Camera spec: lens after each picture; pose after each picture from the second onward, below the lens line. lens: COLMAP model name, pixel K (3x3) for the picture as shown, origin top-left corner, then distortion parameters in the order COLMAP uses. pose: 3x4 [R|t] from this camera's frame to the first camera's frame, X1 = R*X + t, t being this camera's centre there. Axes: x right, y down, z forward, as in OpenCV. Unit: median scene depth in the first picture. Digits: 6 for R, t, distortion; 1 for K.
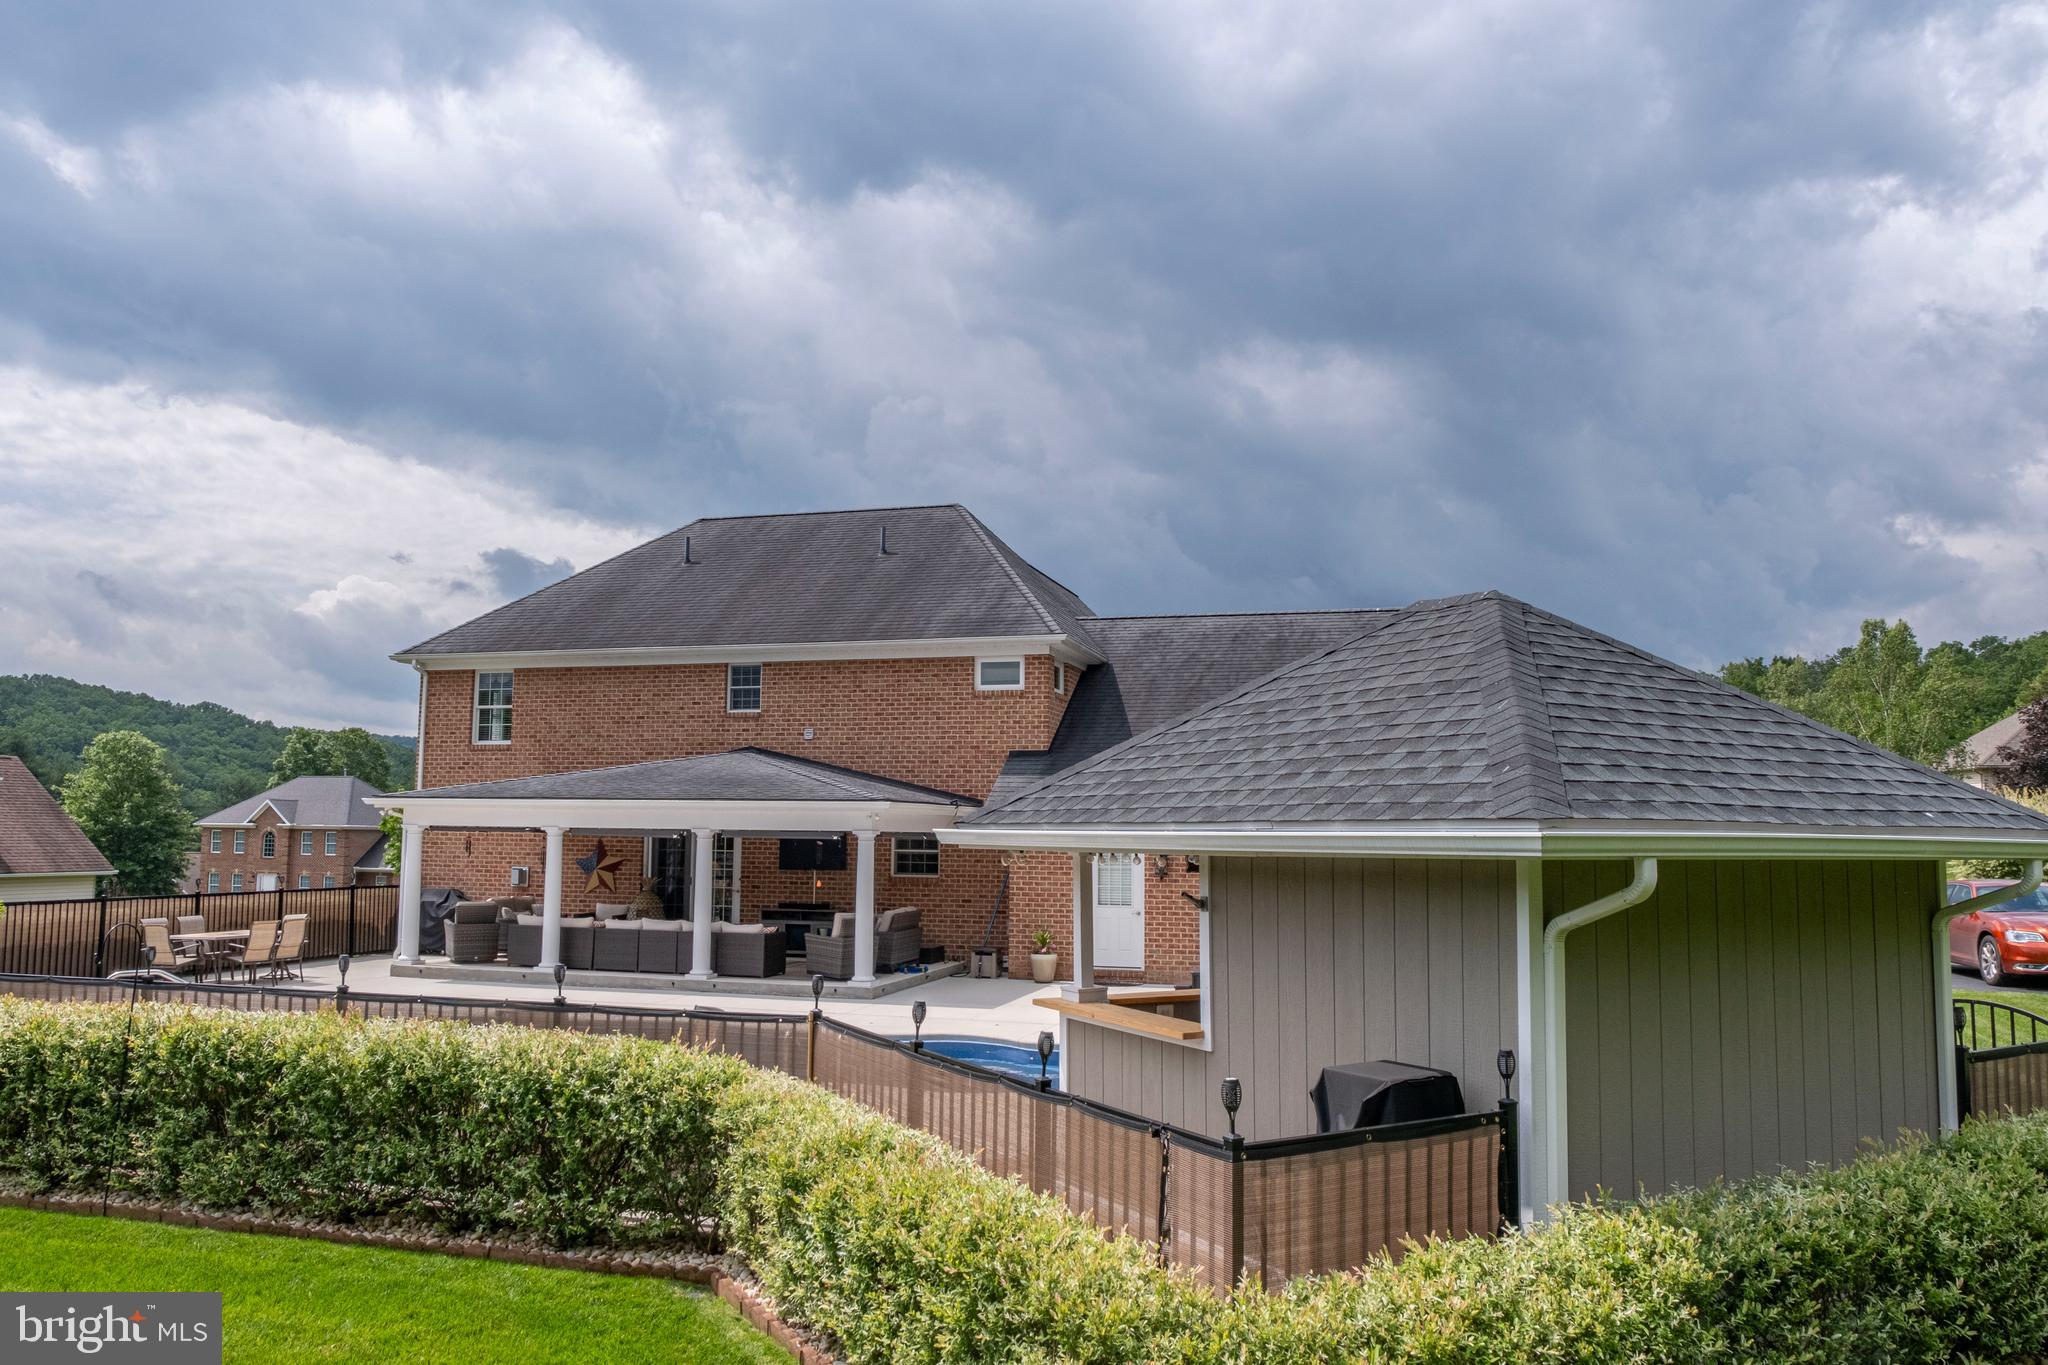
lens RADIAL K [[1443.9, 0, 1024.0], [0, 1443.9, 682.5], [0, 0, 1]] dist [-0.095713, 0.115431]
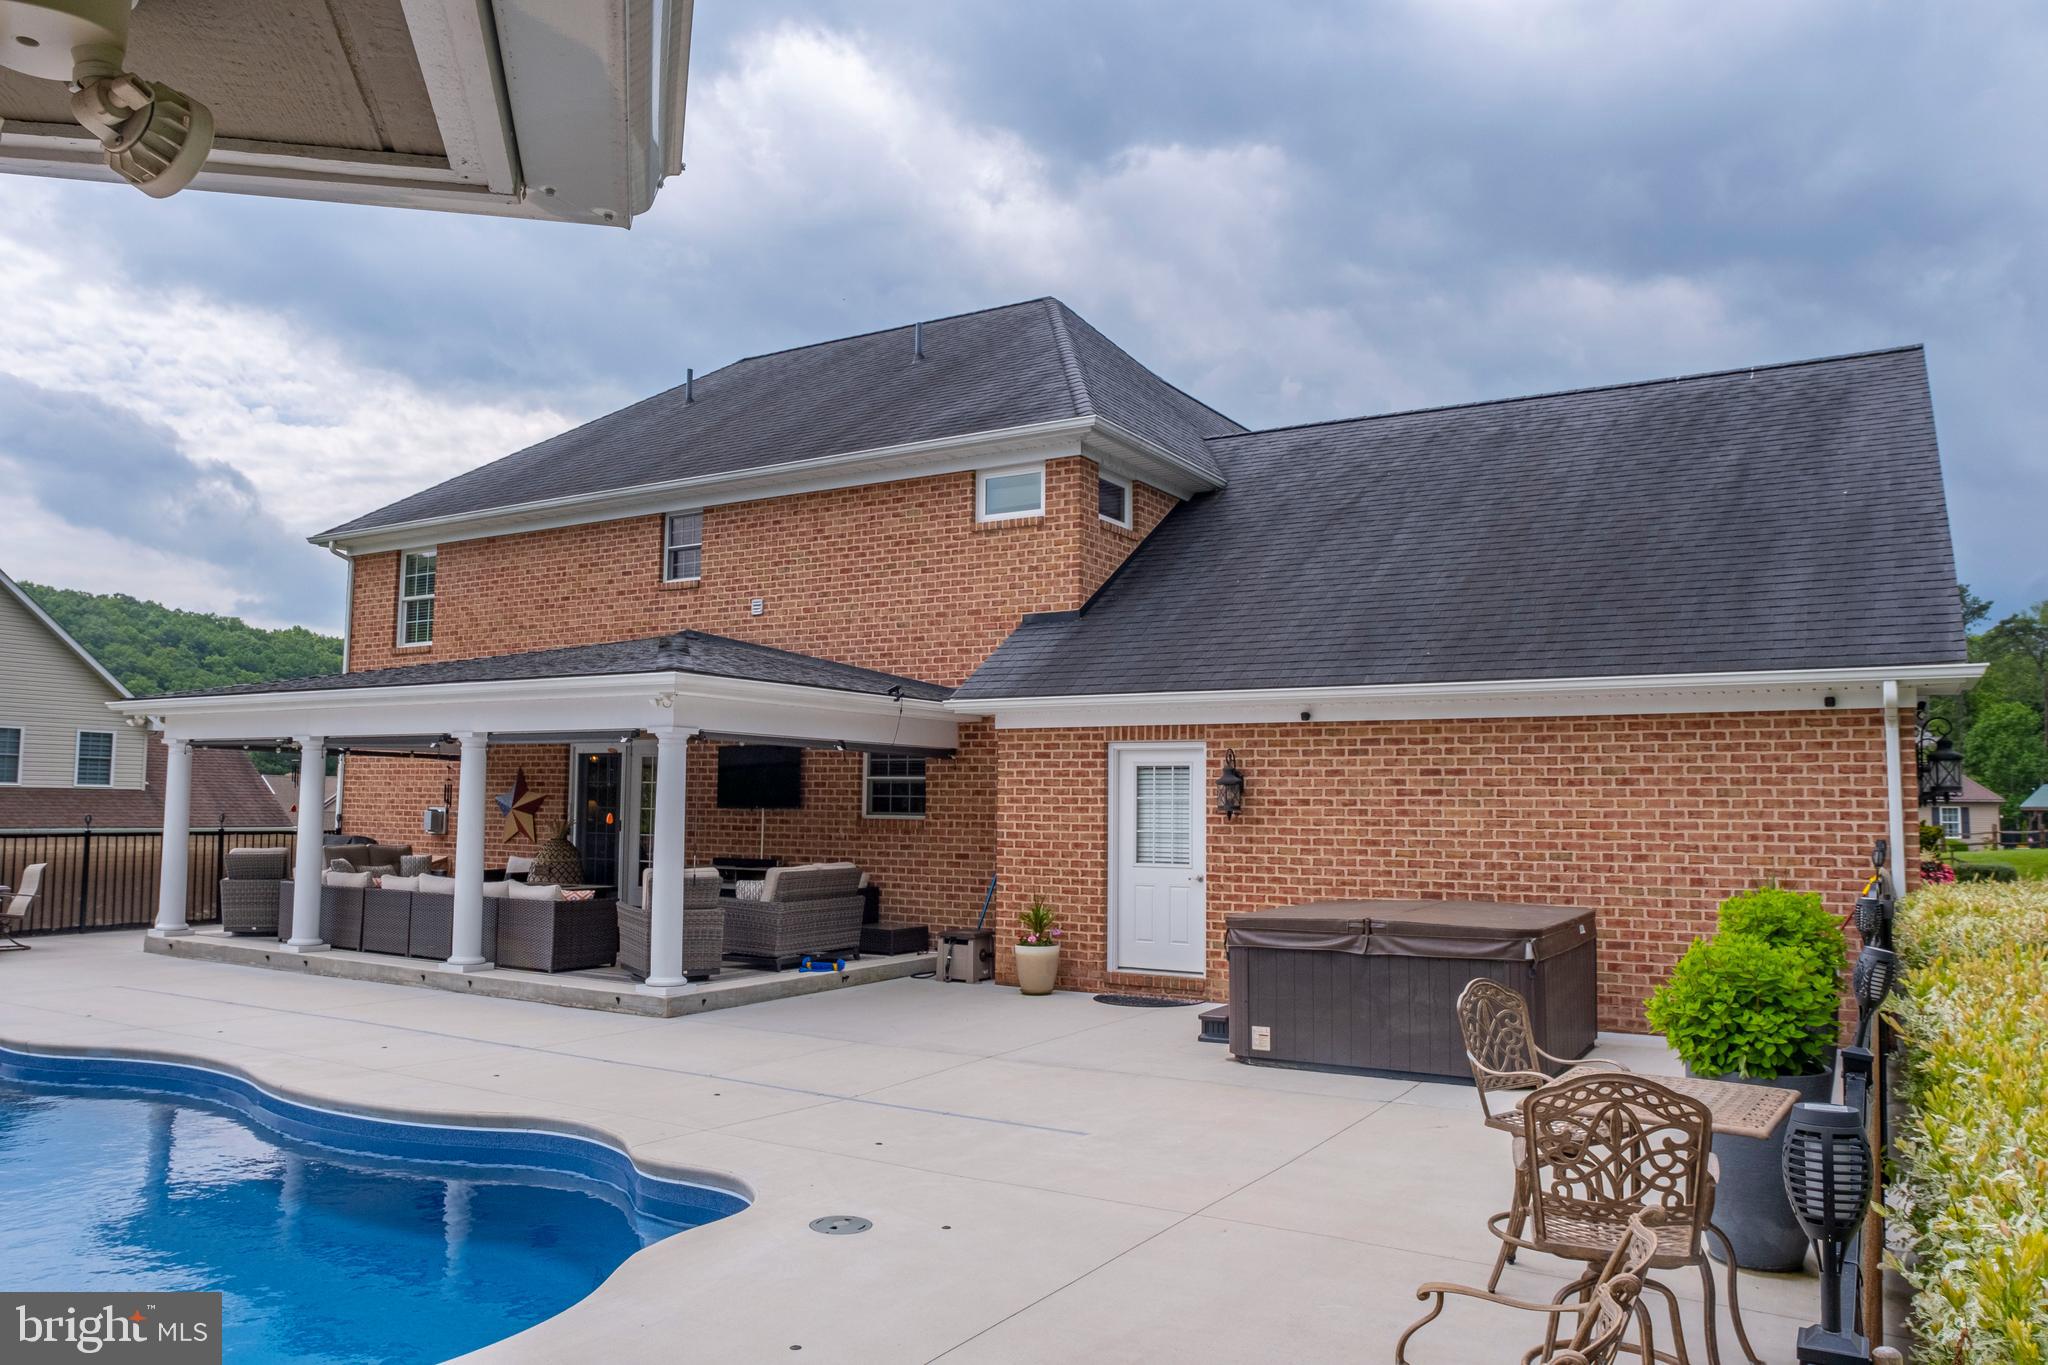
lens RADIAL K [[1443.9, 0, 1024.0], [0, 1443.9, 682.5], [0, 0, 1]] dist [-0.095713, 0.115431]
pose [[0.965372, -0.021547, -0.259984, 0.145919], [0.026525, 0.999526, 0.015656, 0.064428], [0.259523, -0.022010, 0.965486, 0.386825]]
